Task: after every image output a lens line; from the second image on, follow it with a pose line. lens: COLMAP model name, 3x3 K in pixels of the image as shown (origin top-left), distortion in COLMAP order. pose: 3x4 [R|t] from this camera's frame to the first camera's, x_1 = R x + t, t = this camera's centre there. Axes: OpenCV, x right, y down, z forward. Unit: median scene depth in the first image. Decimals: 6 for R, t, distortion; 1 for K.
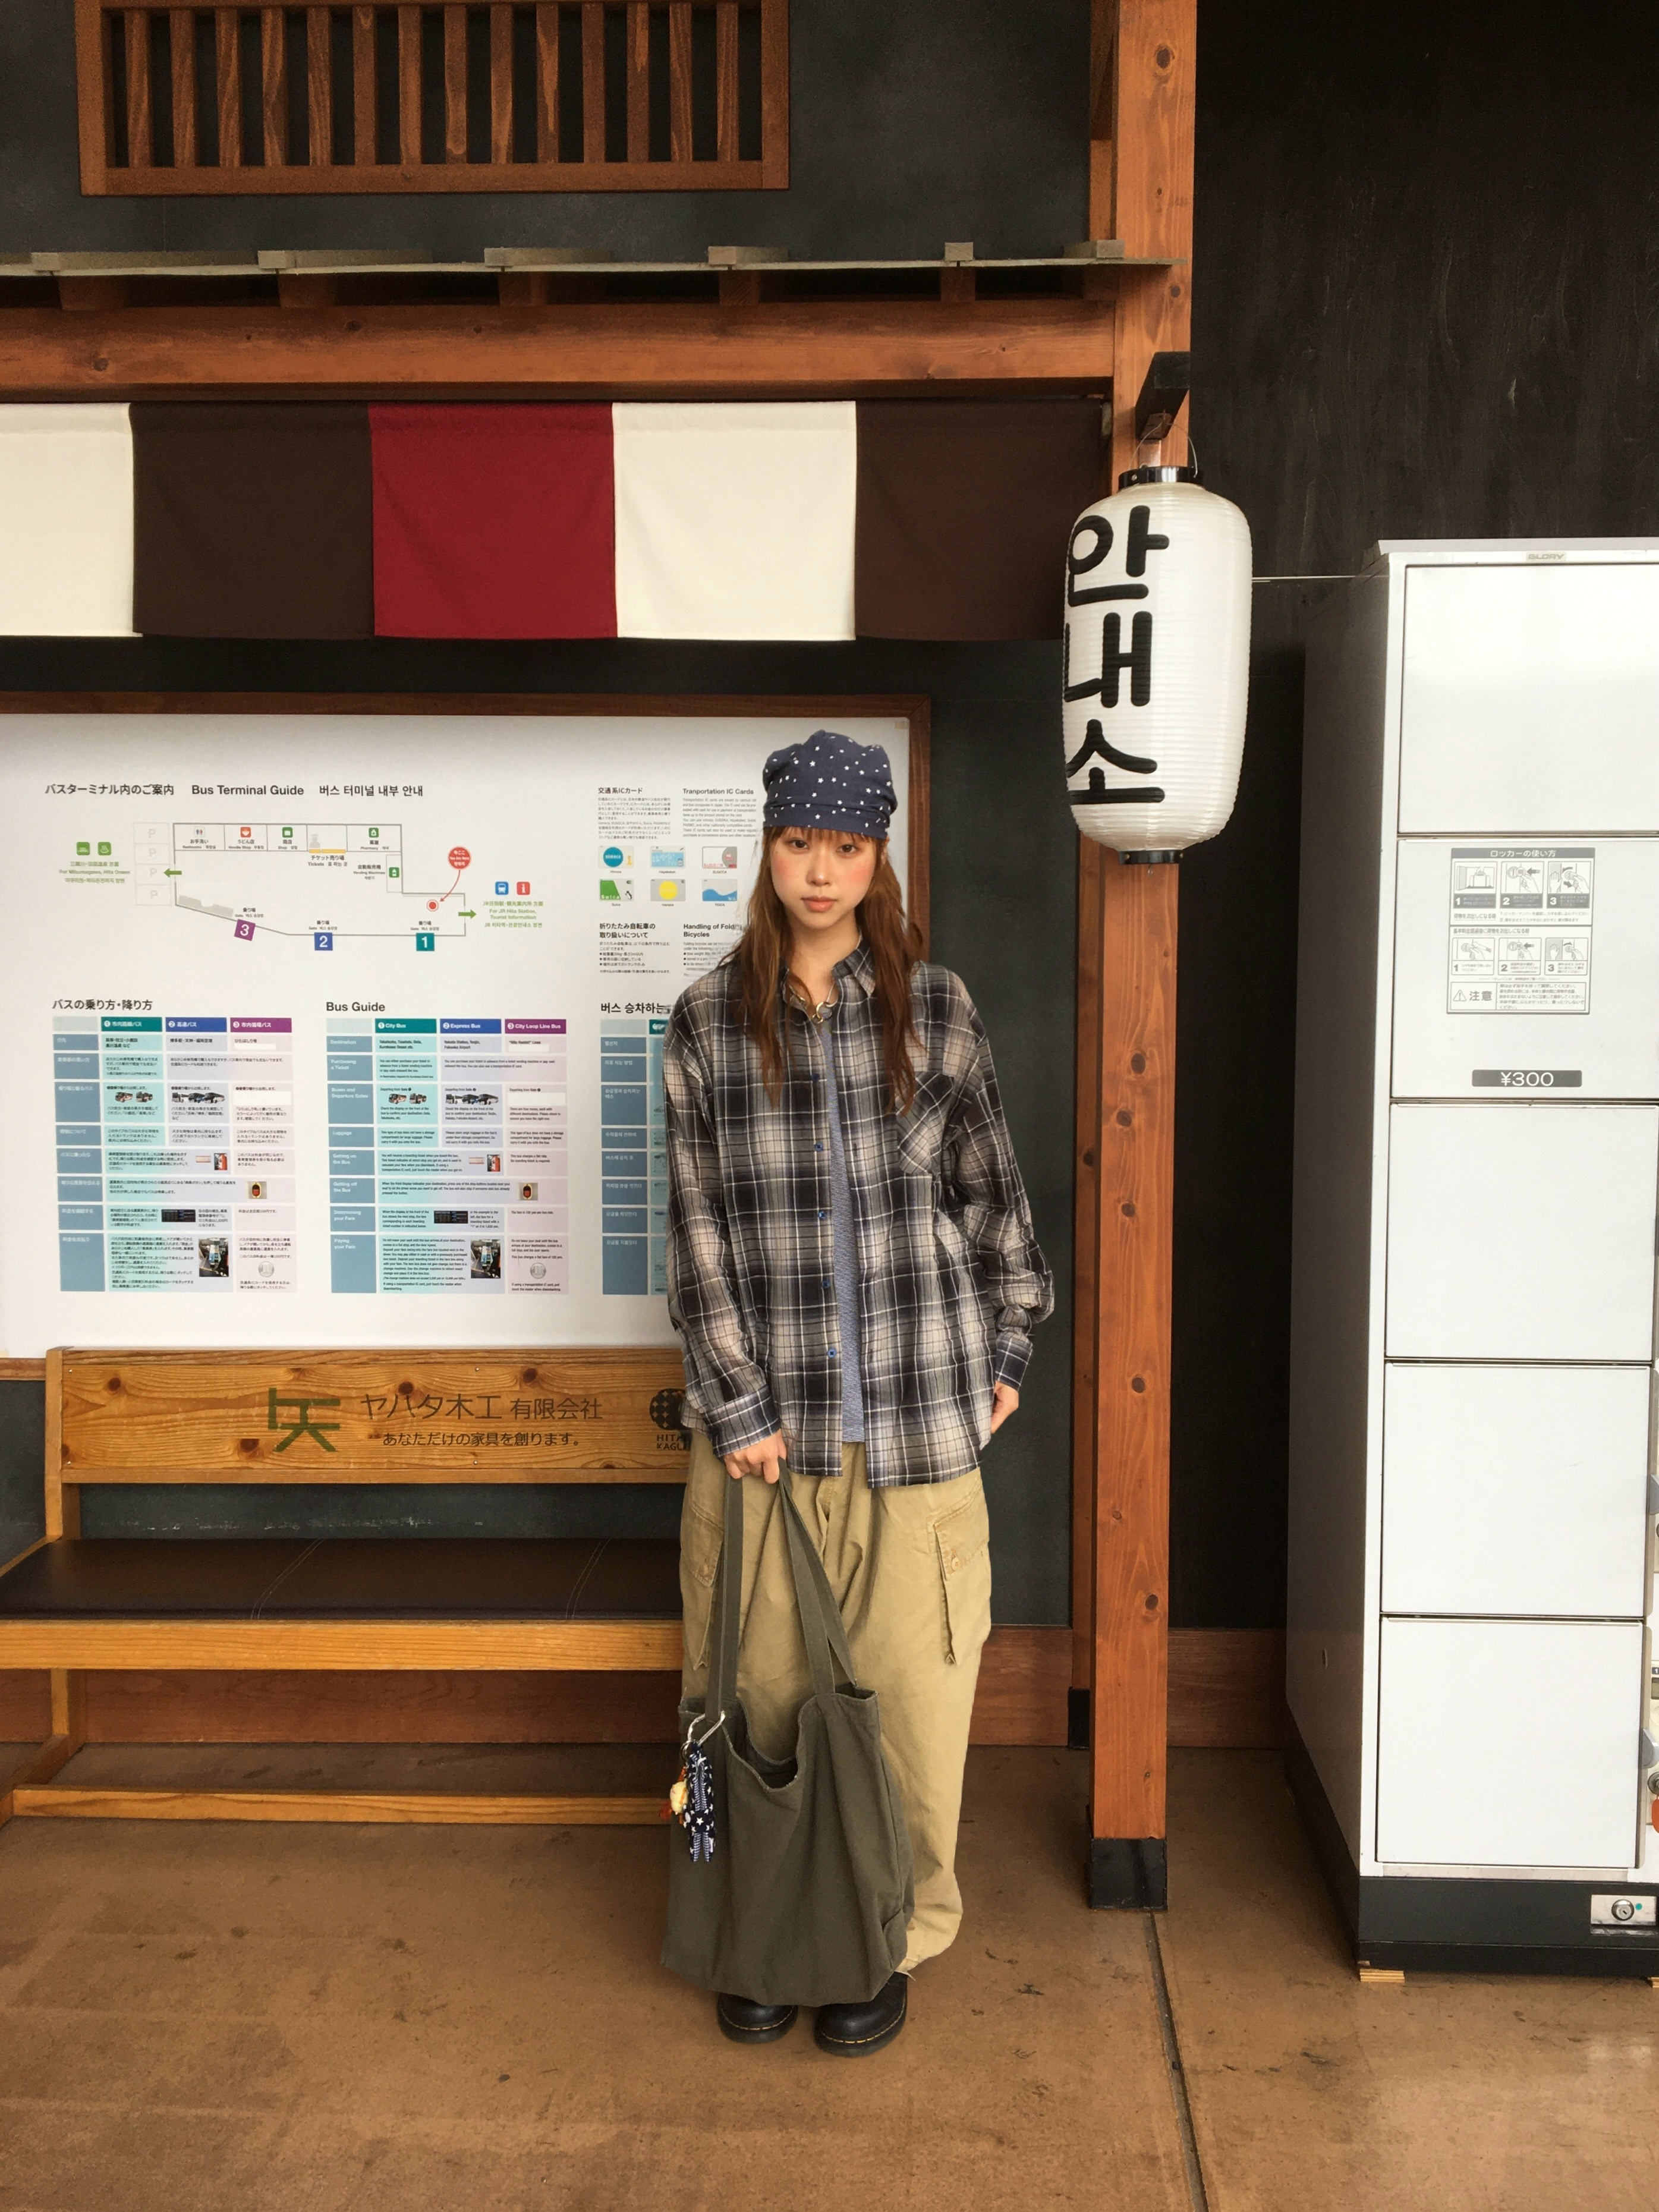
lens RADIAL K [[2035.6, 0, 915.2], [0, 2035.6, 1006.7], [0, 0, 1]] dist [0.129924, -0.199163]
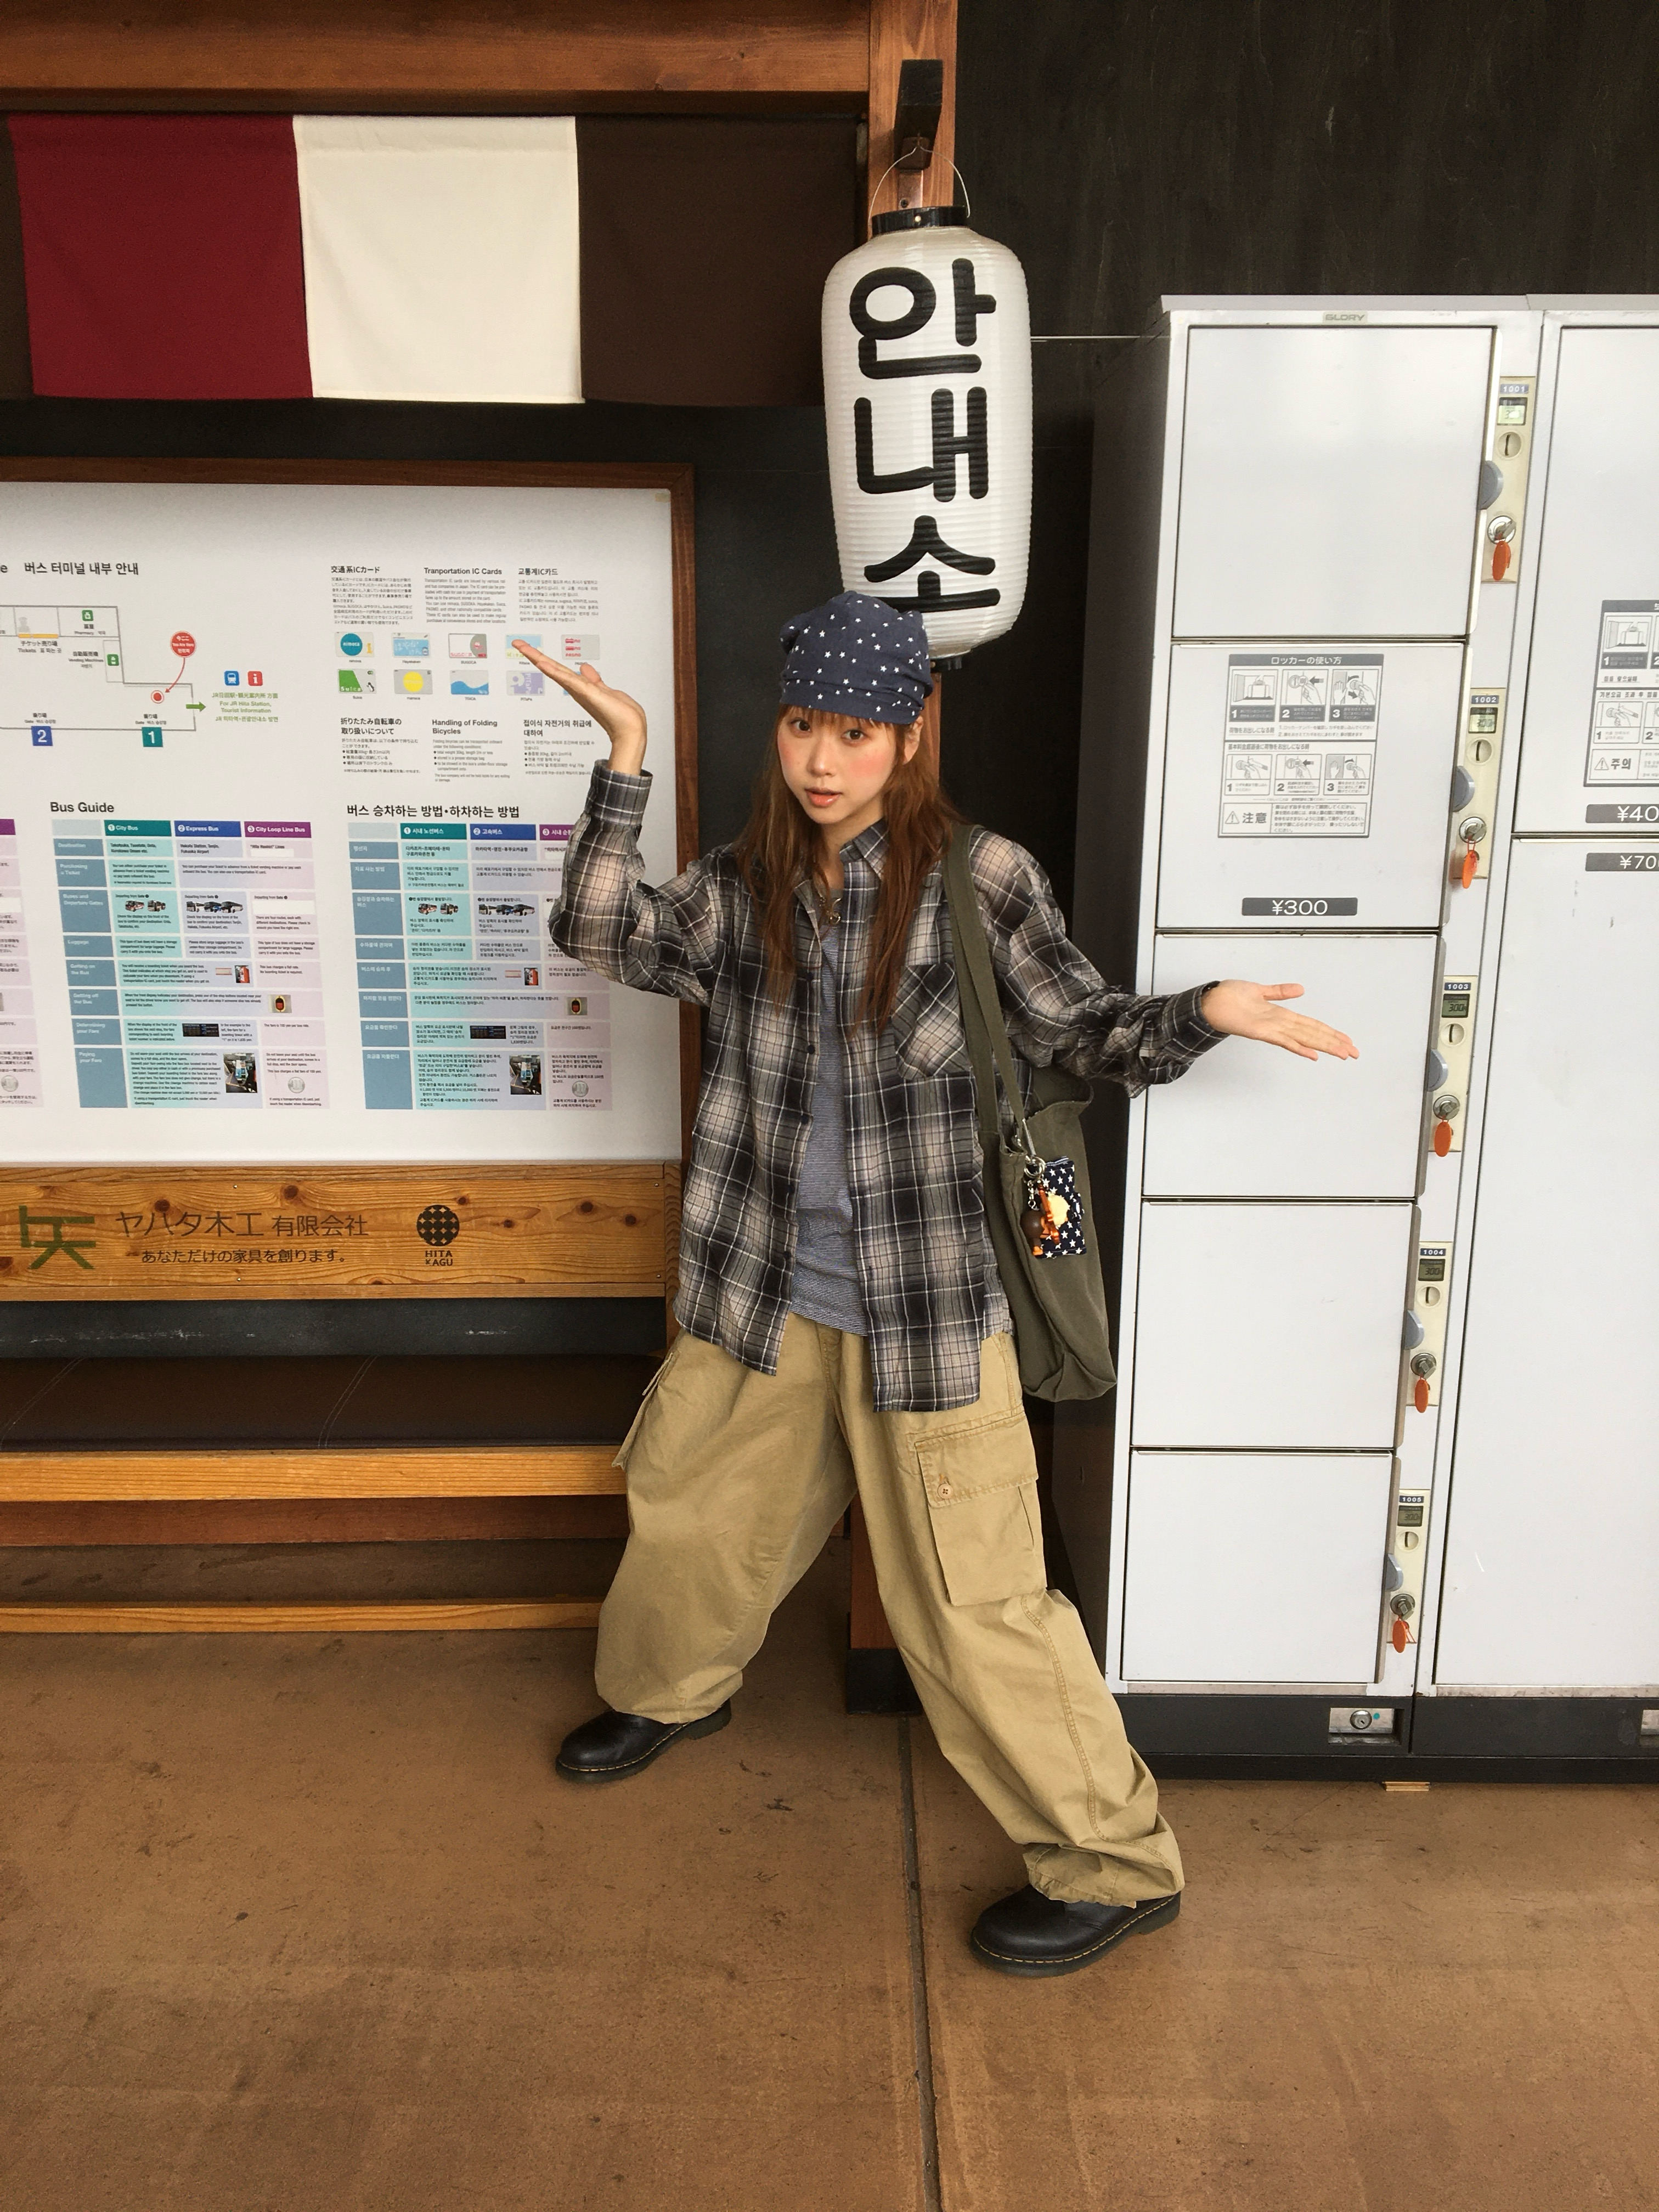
lens RADIAL K [[1917.9, 0, 847.8], [0, 1917.9, 1092.3], [0, 0, 1]] dist [0.123761, -0.247505]
pose [[0.999447, -0.005558, 0.032770, 0.046114], [-0.000364, 0.984031, 0.177994, -0.030380], [-0.033236, -0.177908, 0.983486, 0.096728]]
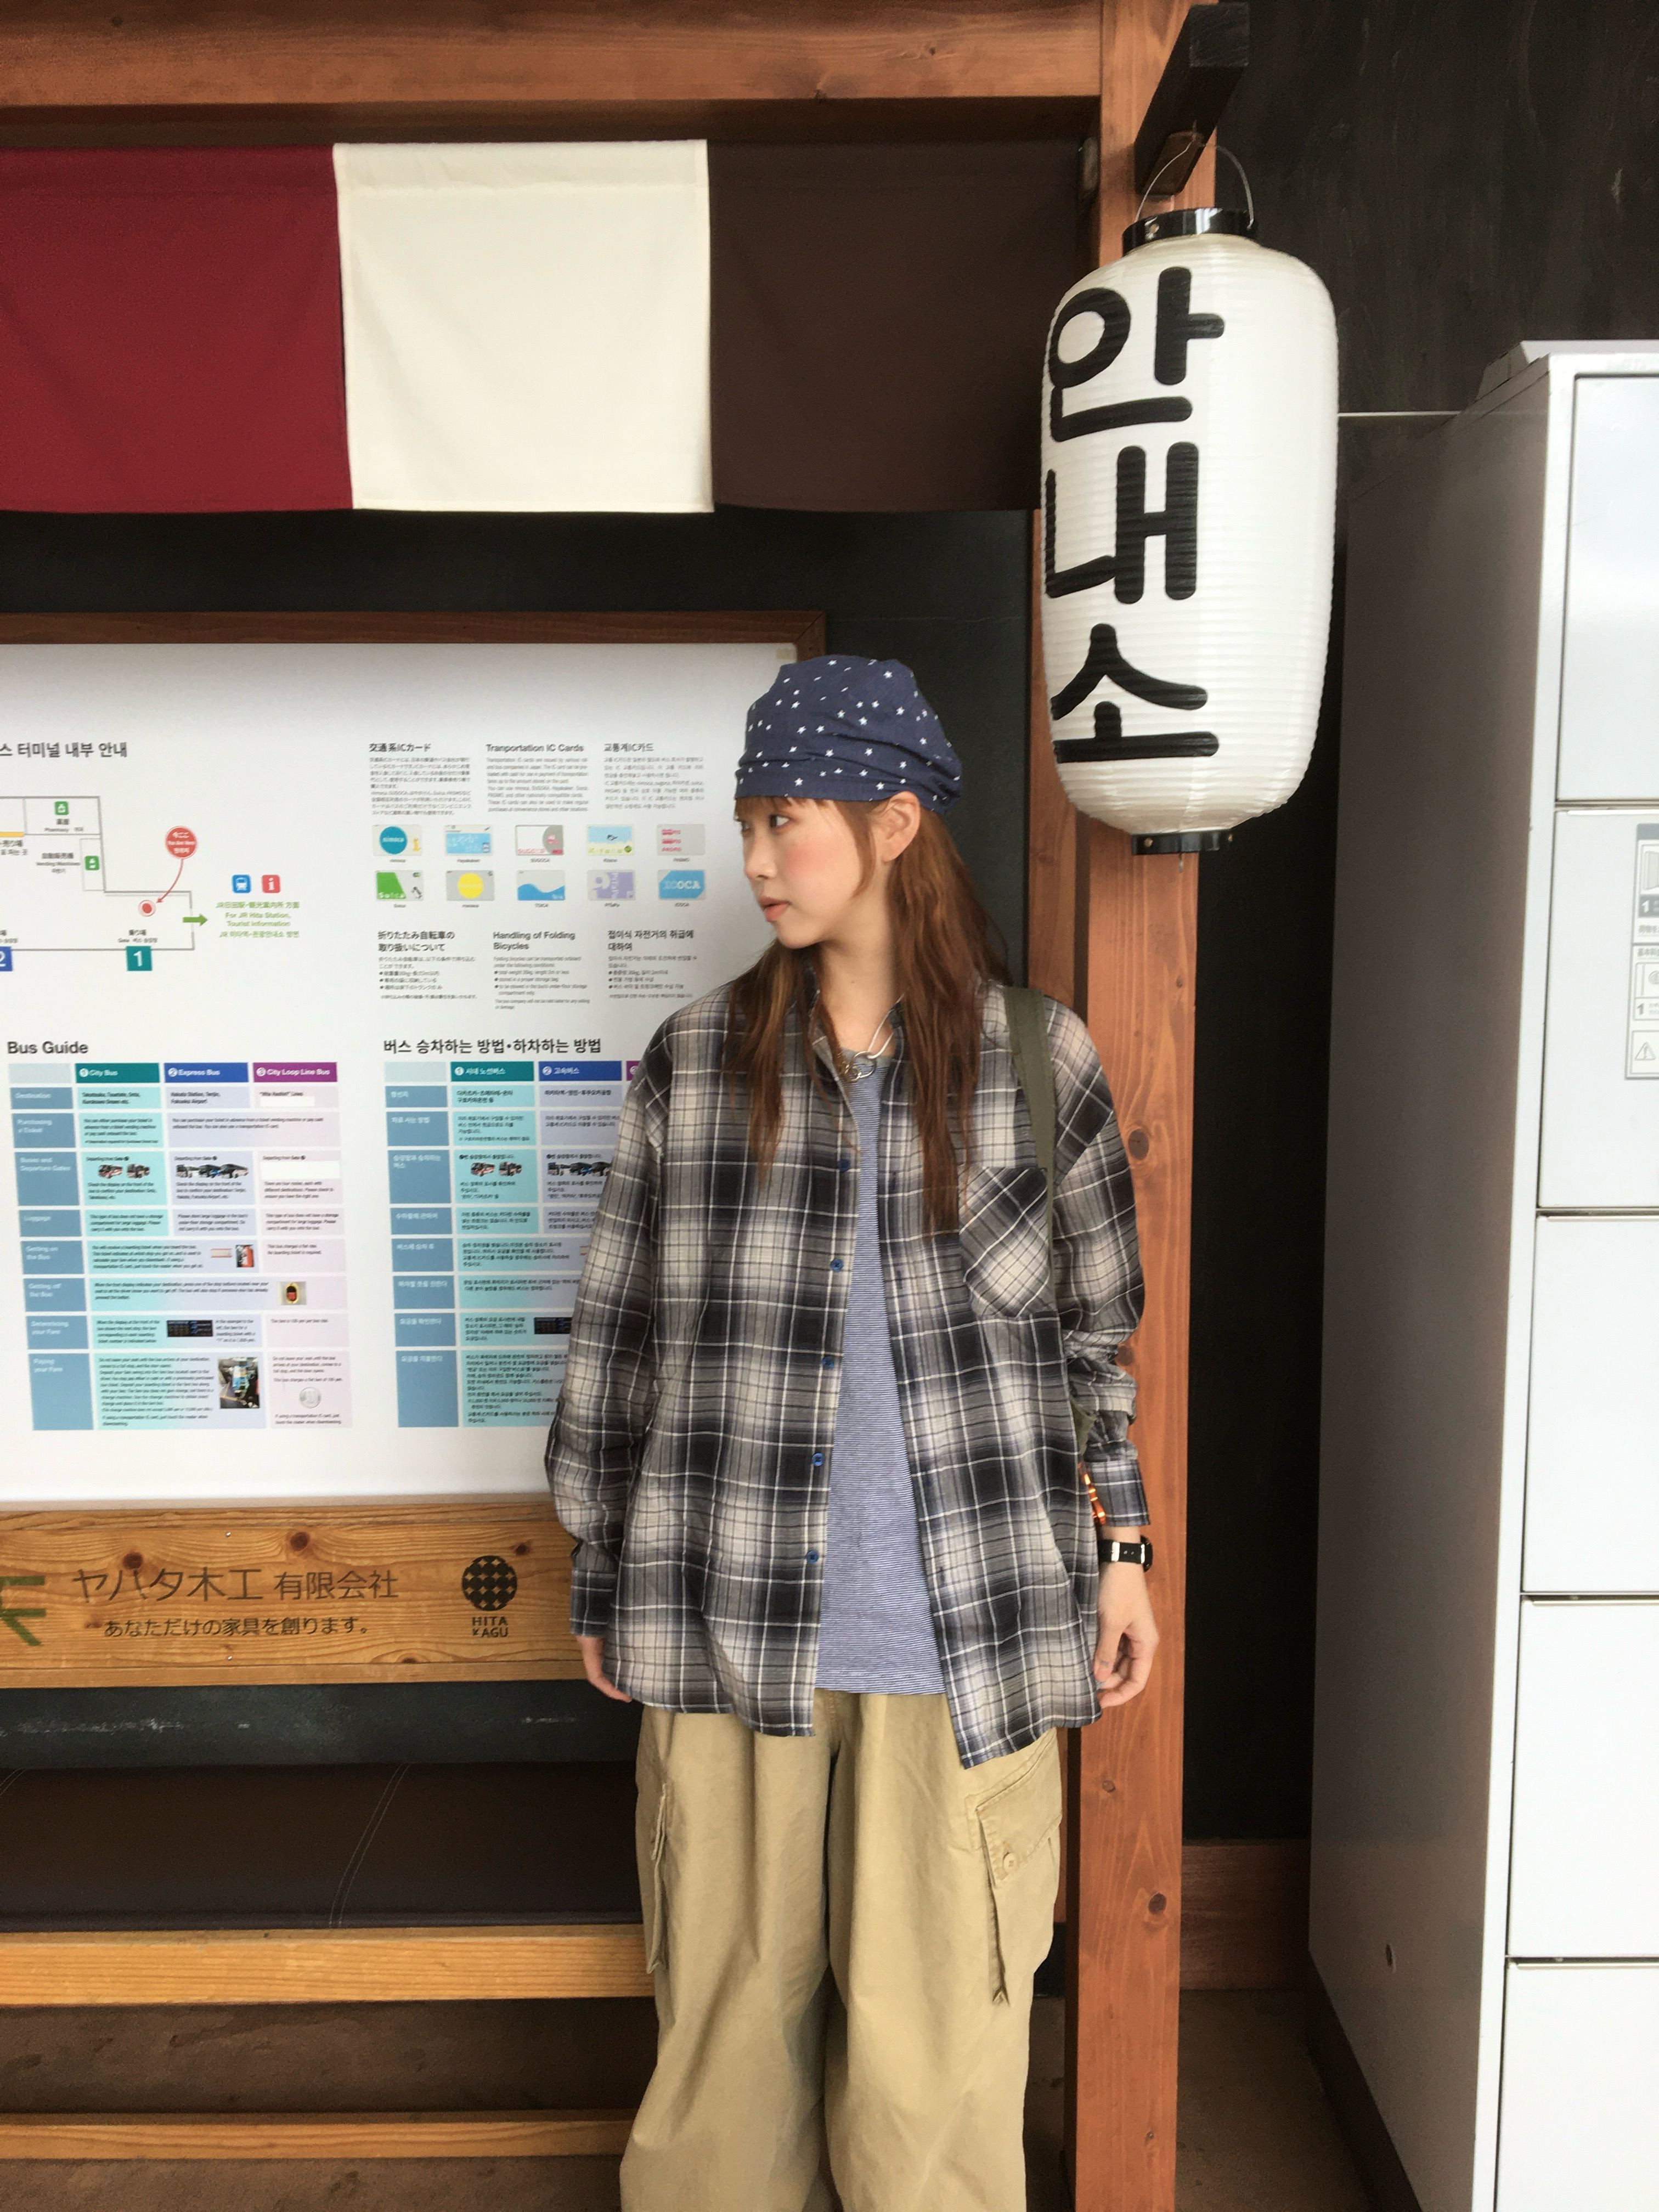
lens RADIAL K [[1963.7, 0, 829.5], [0, 1963.7, 1106.0], [0, 0, 1]] dist [0.145846, -0.309609]
pose [[0.999848, -0.011912, 0.012709, -0.002511], [0.010908, 0.997019, 0.076387, -0.030980], [-0.013581, -0.076237, 0.996997, 0.287297]]
